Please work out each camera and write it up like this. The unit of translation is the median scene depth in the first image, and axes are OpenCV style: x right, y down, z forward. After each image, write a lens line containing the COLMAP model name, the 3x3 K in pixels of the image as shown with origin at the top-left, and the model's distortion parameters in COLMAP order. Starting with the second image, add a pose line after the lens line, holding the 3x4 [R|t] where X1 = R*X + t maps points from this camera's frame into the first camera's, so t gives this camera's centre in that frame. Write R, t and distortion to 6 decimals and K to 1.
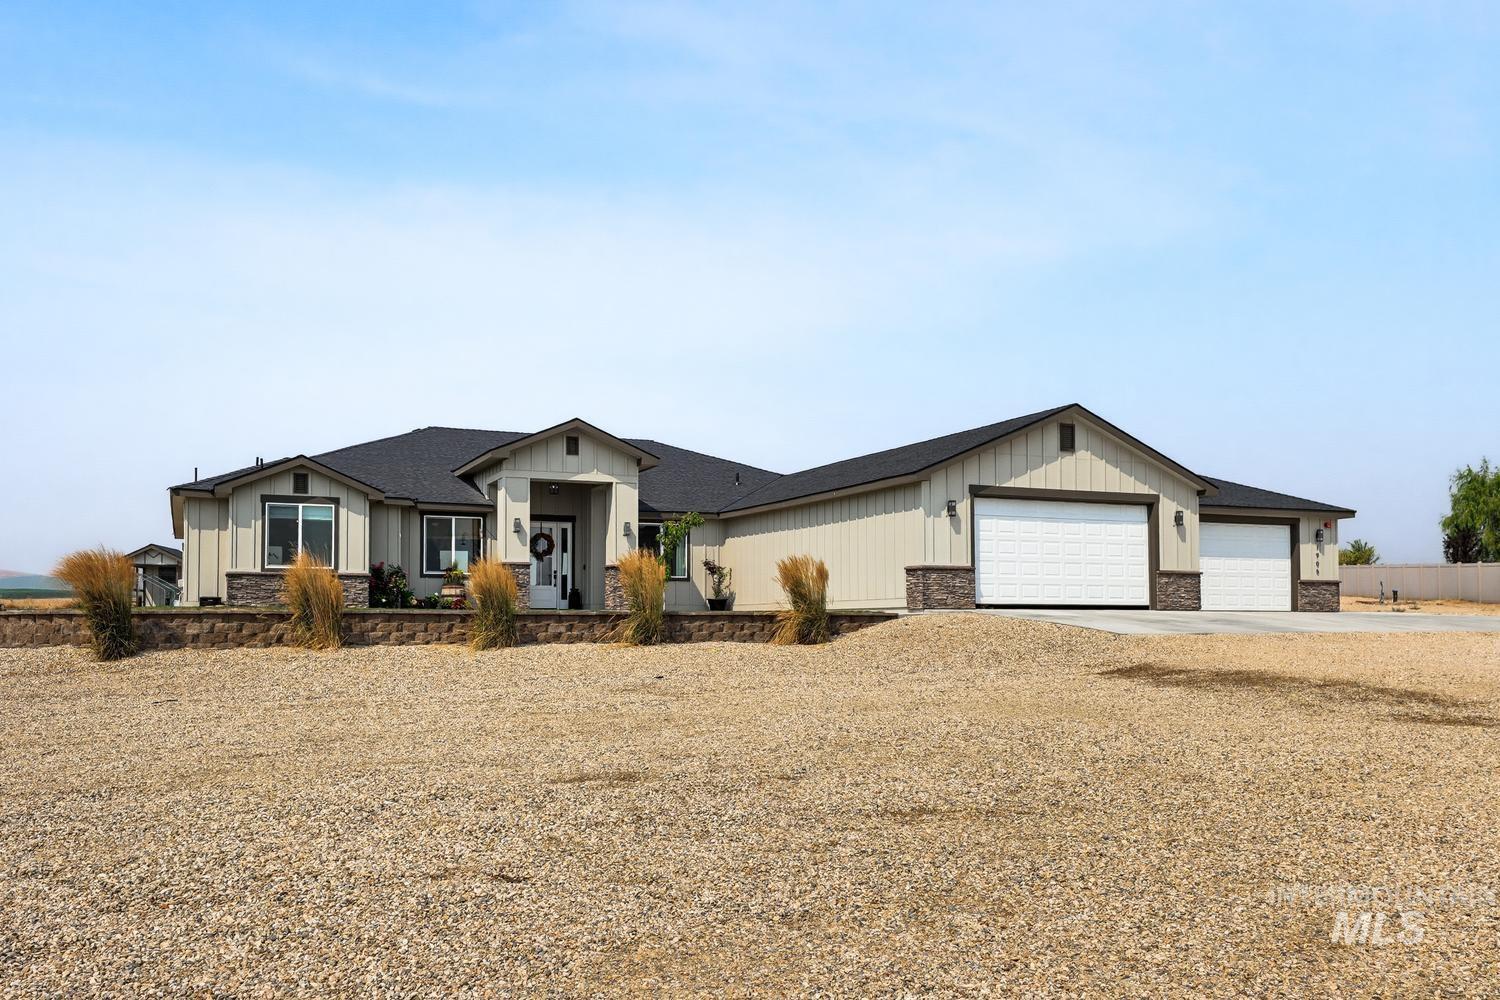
lens RADIAL K [[1140.7, 0, 710.3], [0, 1140.7, 572.1], [0, 0, 1]] dist [0.002063, 0.001064]
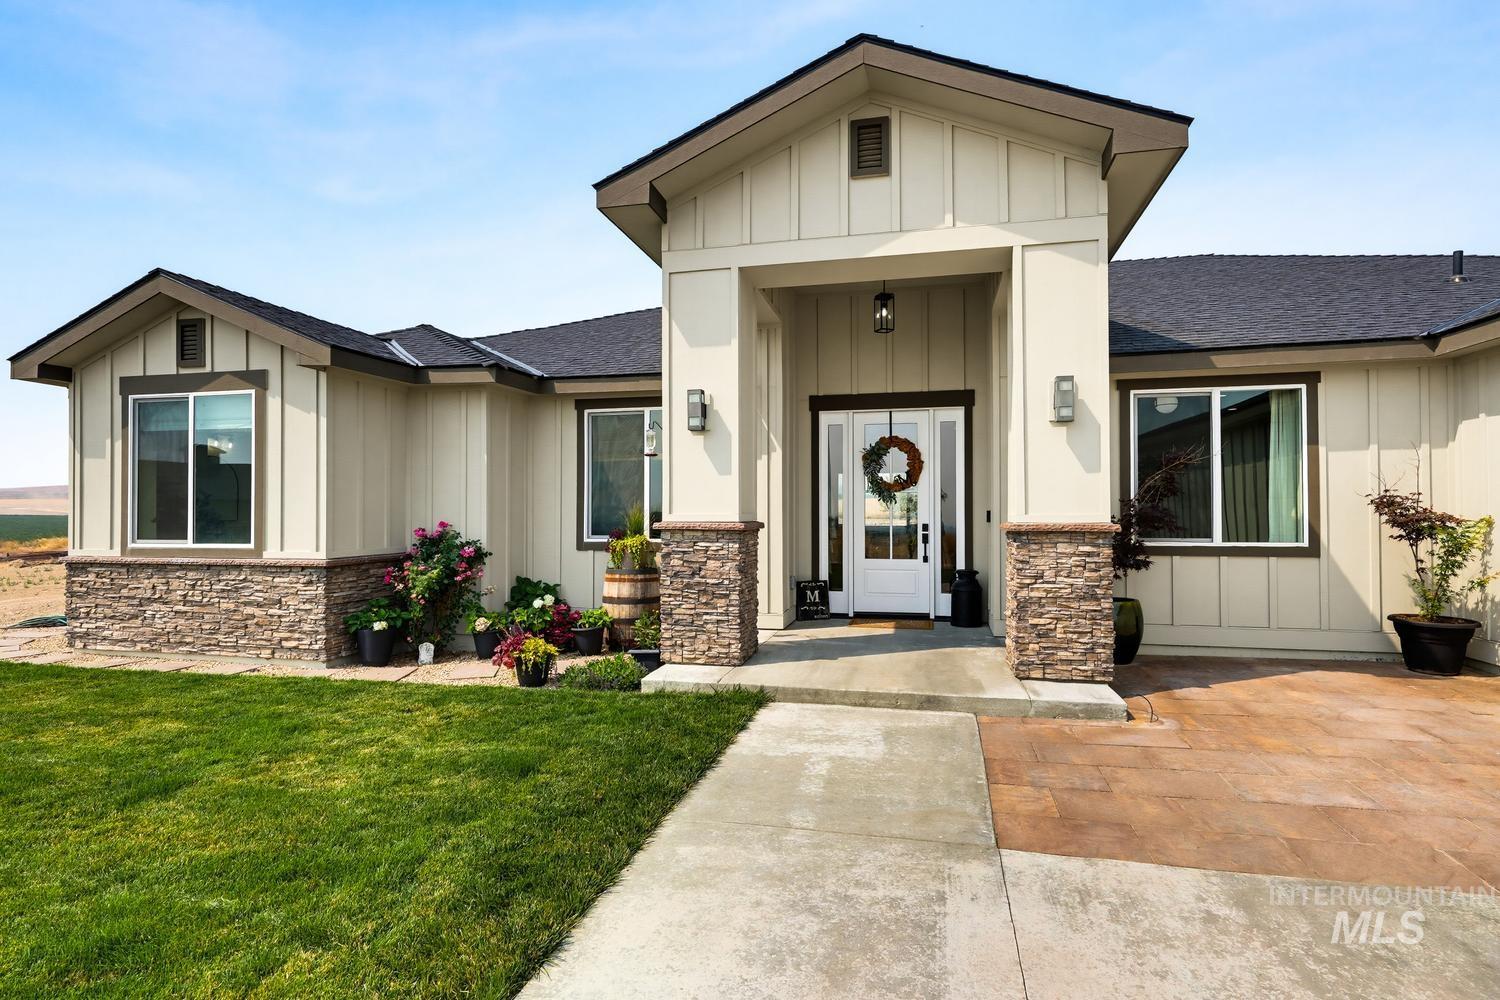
lens RADIAL K [[761.6, 0, 765.4], [0, 761.6, 499.0], [0, 0, 1]] dist [0.000790, 0.000195]
pose [[0.821529, -0.012505, -0.570030, -0.028824], [0.026237, 0.999530, 0.015886, -0.019967], [0.569563, -0.028007, 0.821470, 0.891264]]
